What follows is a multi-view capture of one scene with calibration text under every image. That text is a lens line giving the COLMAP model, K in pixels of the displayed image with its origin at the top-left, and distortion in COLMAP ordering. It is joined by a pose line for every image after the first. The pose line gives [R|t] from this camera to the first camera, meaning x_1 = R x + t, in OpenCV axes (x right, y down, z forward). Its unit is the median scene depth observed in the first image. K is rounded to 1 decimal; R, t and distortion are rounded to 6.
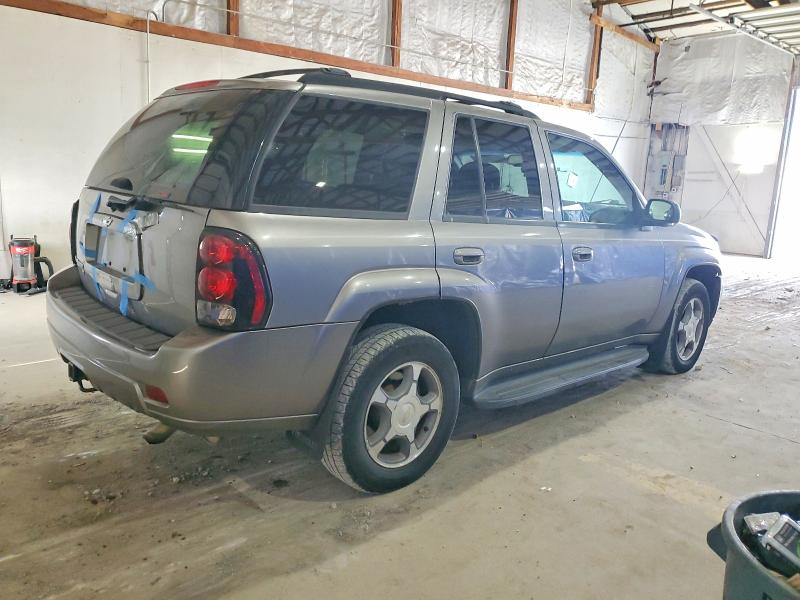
lens RADIAL K [[619.8, 0, 393.8], [0, 619.8, 299.6], [0, 0, 1]] dist [-0.003473, 0.049013]
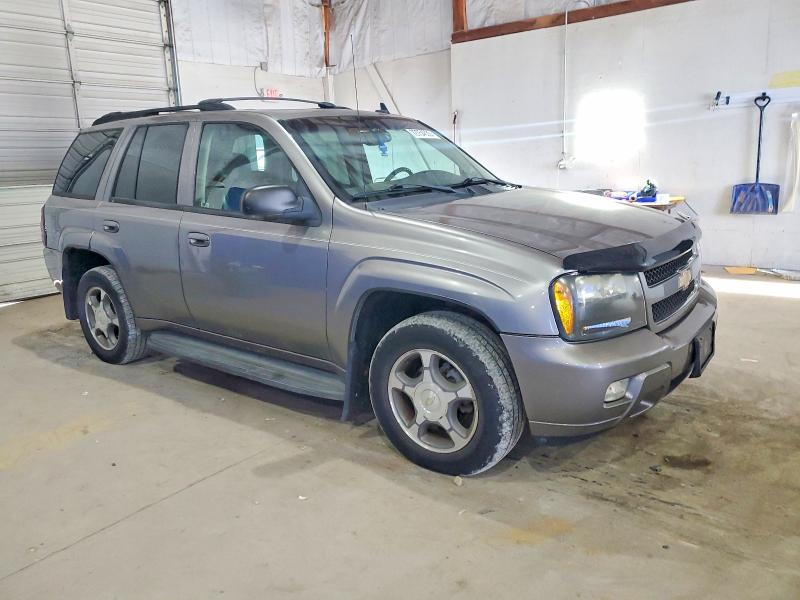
lens RADIAL K [[619.8, 0, 393.8], [0, 619.8, 299.6], [0, 0, 1]] dist [-0.003473, 0.049013]
pose [[0.163227, 0.177680, -0.970457, 1.404046], [-0.131724, 0.978767, 0.157046, -0.187887], [0.977755, 0.102198, 0.183166, 1.148304]]
